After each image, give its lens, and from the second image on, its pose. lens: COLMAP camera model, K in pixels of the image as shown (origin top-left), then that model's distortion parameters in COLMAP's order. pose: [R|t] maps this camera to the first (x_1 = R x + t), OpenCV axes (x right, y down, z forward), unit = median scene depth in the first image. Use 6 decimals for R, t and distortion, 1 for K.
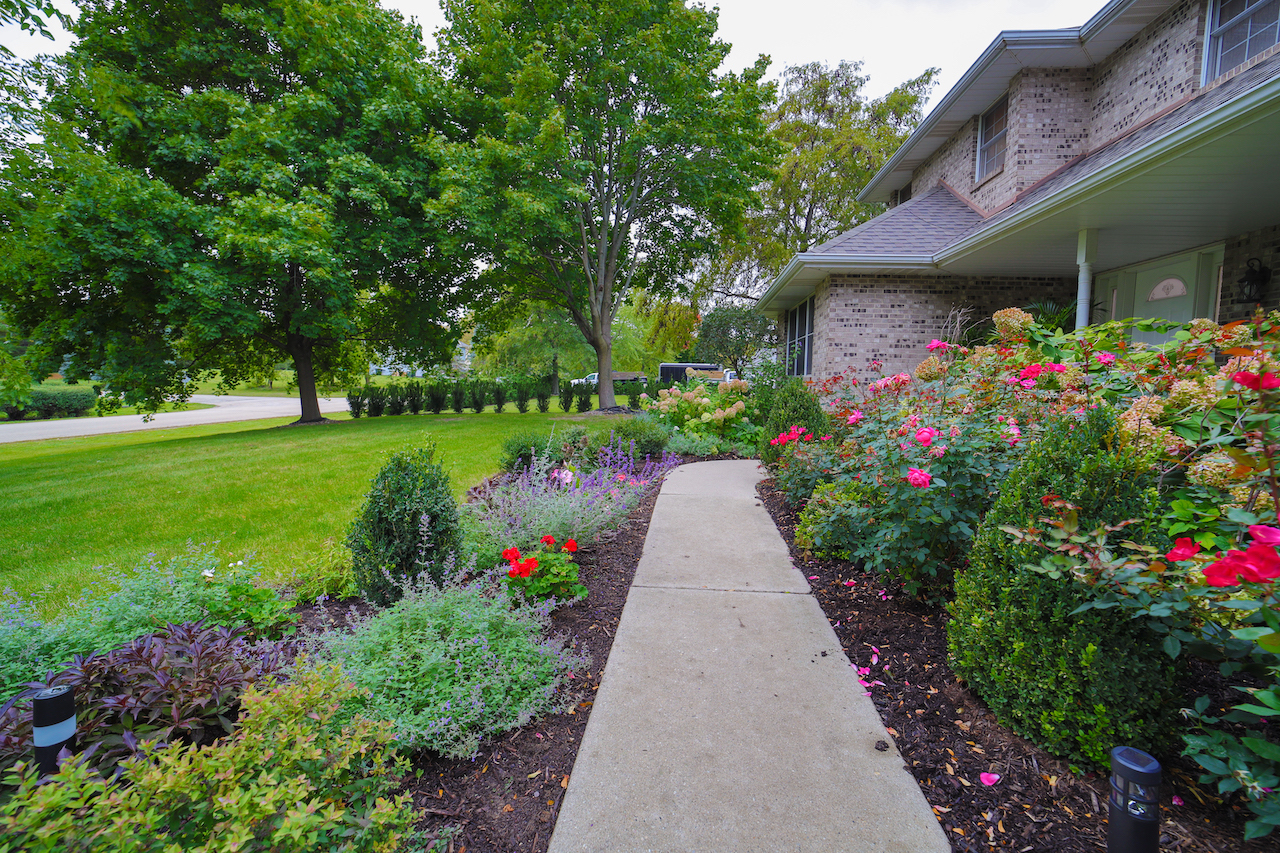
lens RADIAL K [[526.8, 0, 647.7], [0, 526.8, 418.7], [0, 0, 1]] dist [-0.038440, 0.010843]
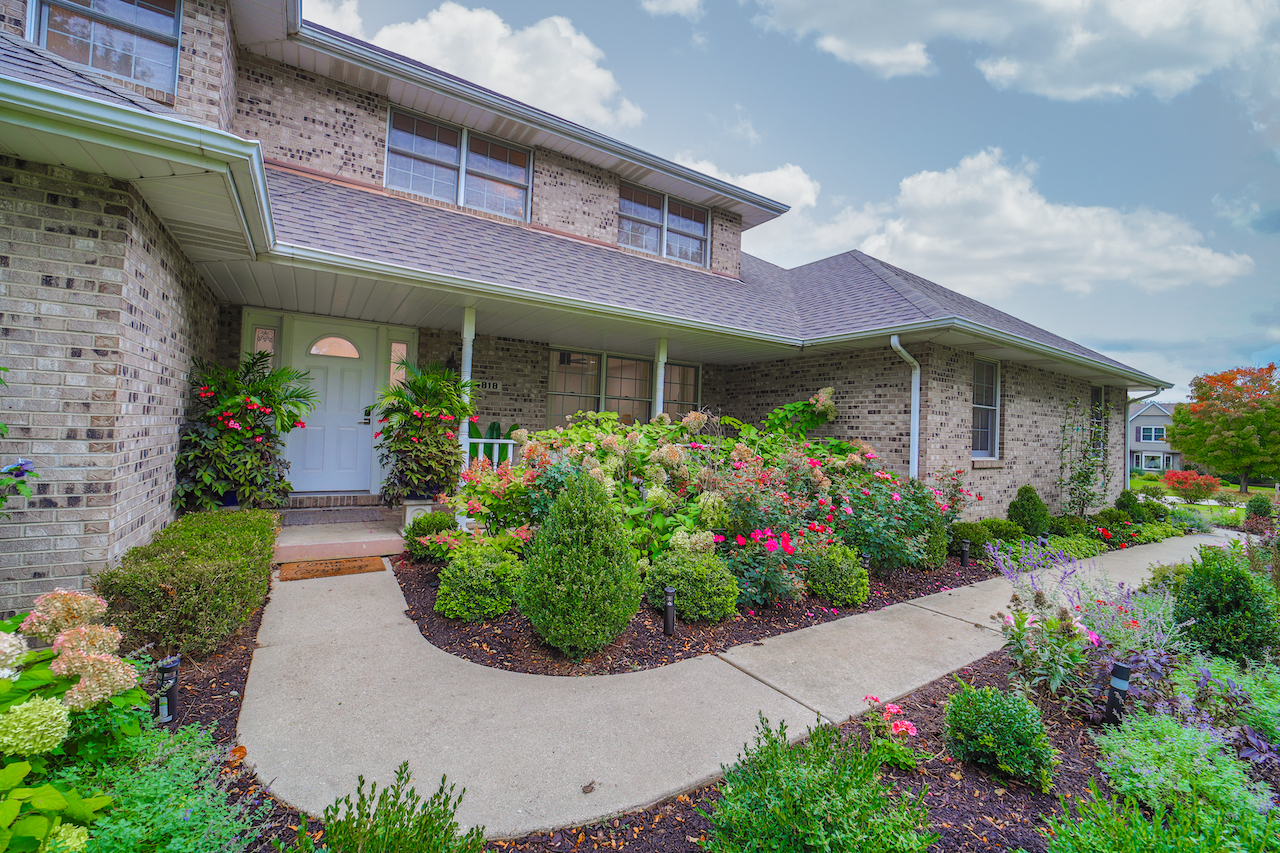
lens RADIAL K [[526.8, 0, 647.7], [0, 526.8, 418.7], [0, 0, 1]] dist [-0.038440, 0.010843]
pose [[-0.617794, -0.029363, 0.785792, -0.170973], [0.007103, 0.999053, 0.042916, -0.121209], [-0.786308, 0.032094, -0.617000, 0.941442]]
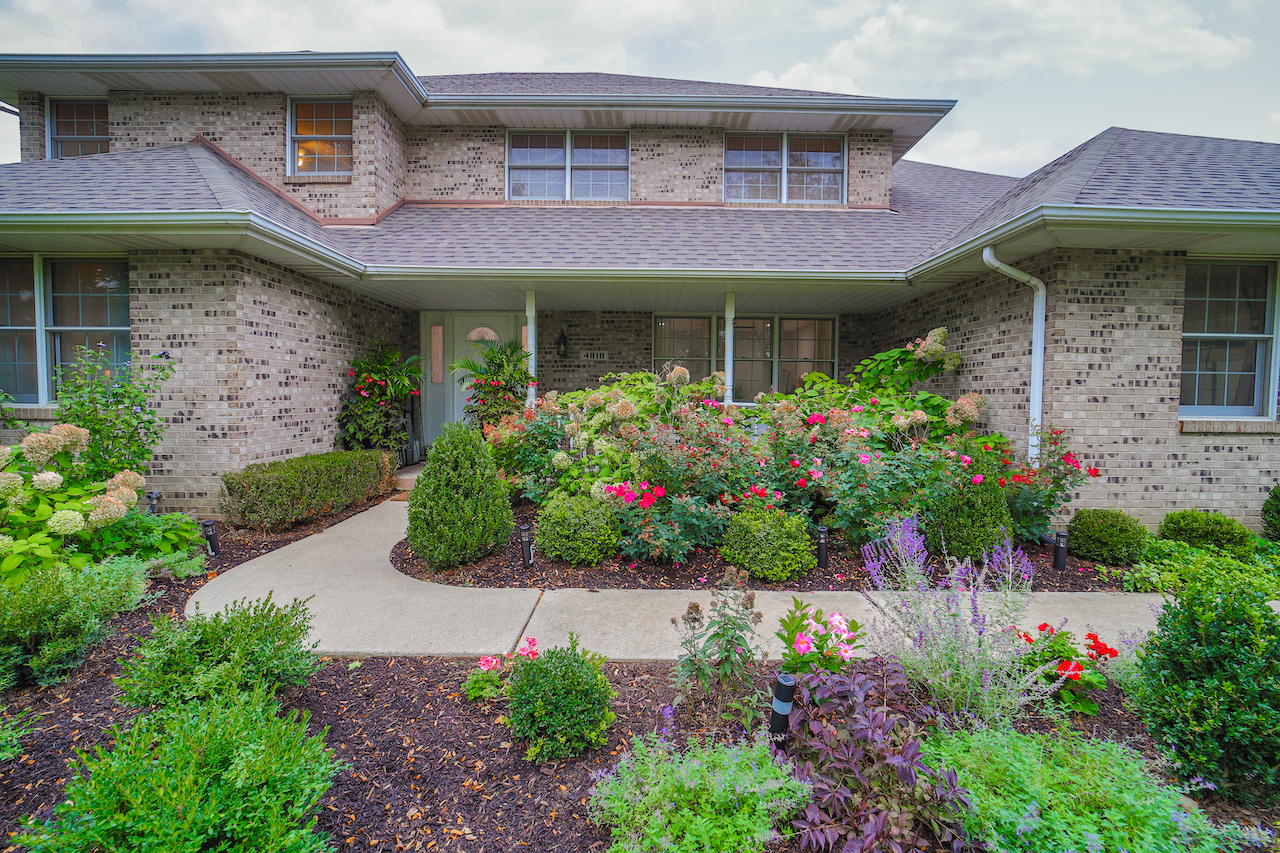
lens RADIAL K [[526.8, 0, 647.7], [0, 526.8, 418.7], [0, 0, 1]] dist [-0.038440, 0.010843]
pose [[-0.090966, -0.067784, 0.993544, -0.331811], [0.063069, 0.995286, 0.073677, -0.086546], [-0.993855, 0.069364, -0.086263, 0.571778]]
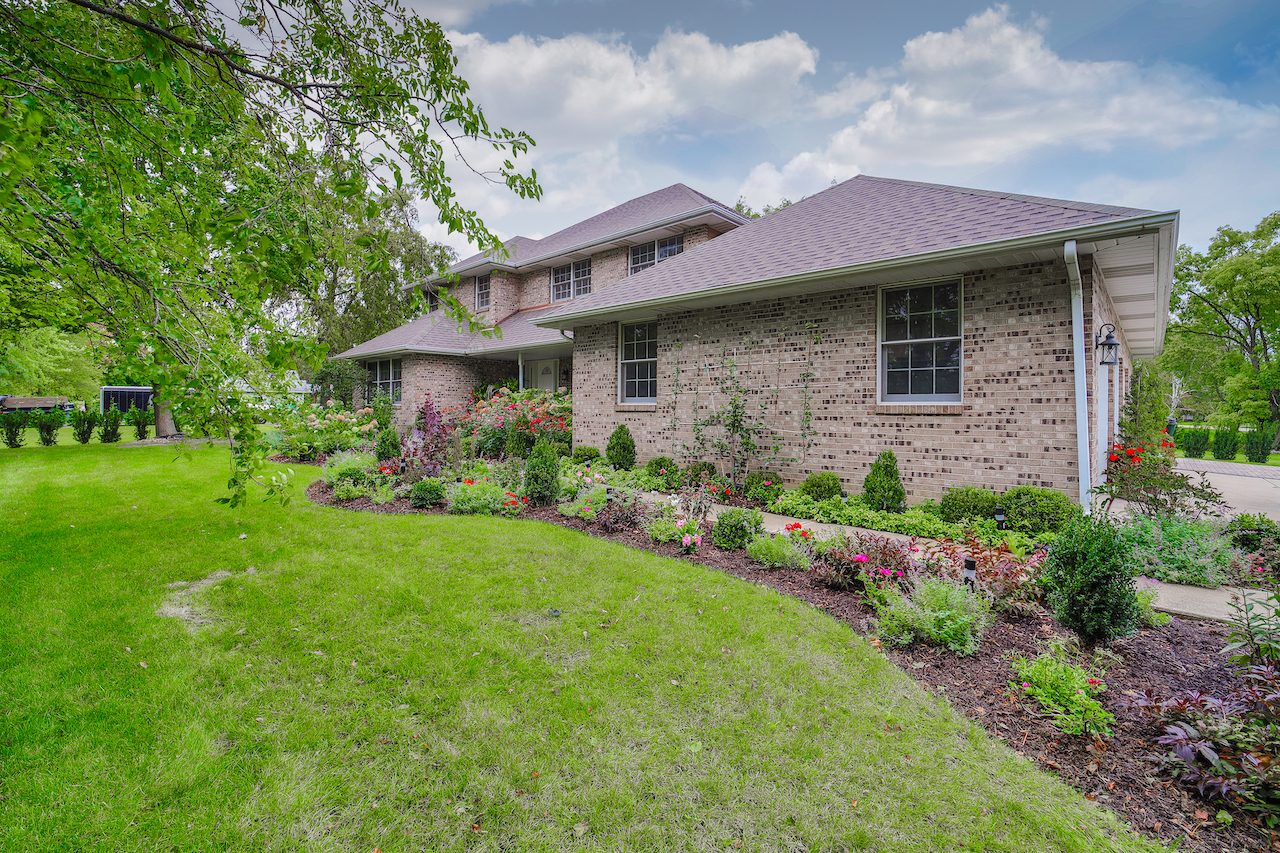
lens RADIAL K [[561.3, 0, 648.4], [0, 561.3, 408.9], [0, 0, 1]] dist [-0.042702, 0.013660]
pose [[0.609145, -0.016812, 0.792881, -0.782640], [0.066268, 0.997358, -0.029764, 0.050917], [-0.790285, 0.070673, 0.608650, -0.944301]]
